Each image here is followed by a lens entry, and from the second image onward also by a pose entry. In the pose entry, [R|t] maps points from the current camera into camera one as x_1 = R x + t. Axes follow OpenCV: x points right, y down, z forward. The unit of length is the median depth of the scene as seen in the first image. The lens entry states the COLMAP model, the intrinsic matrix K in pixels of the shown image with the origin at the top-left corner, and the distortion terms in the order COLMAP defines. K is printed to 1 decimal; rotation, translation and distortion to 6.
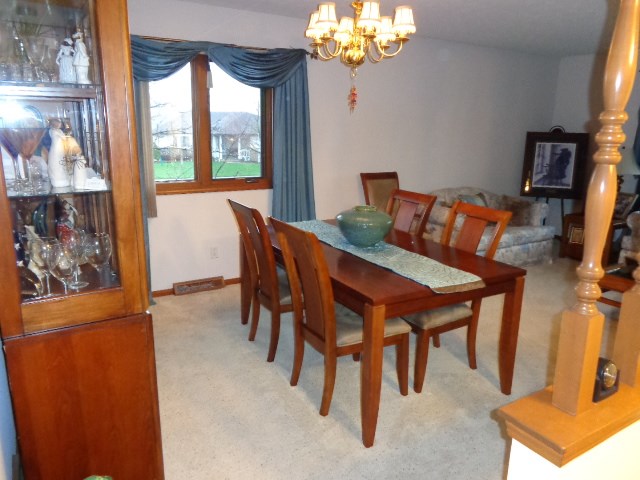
lens RADIAL K [[475.9, 0, 320.0], [0, 475.9, 240.0], [0, 0, 1]] dist [-0.000246, -0.000889]
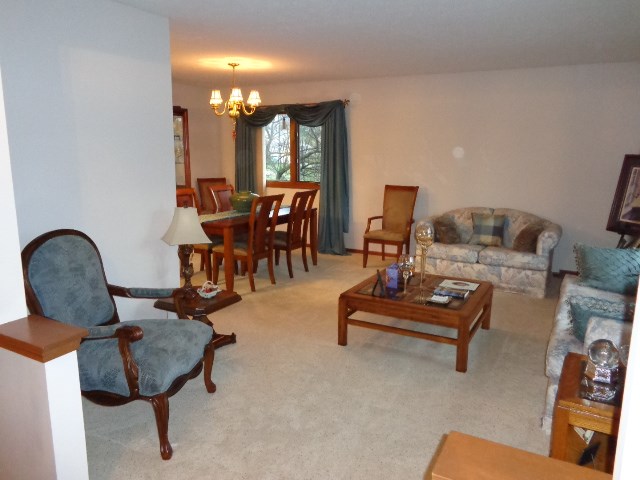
lens RADIAL K [[475.9, 0, 320.0], [0, 475.9, 240.0], [0, 0, 1]] dist [-0.000246, -0.000889]
pose [[0.468513, 0.155179, -0.869721, 1.178732], [-0.196284, 0.978132, 0.068784, -0.044353], [0.861376, 0.138486, 0.488727, 0.208524]]
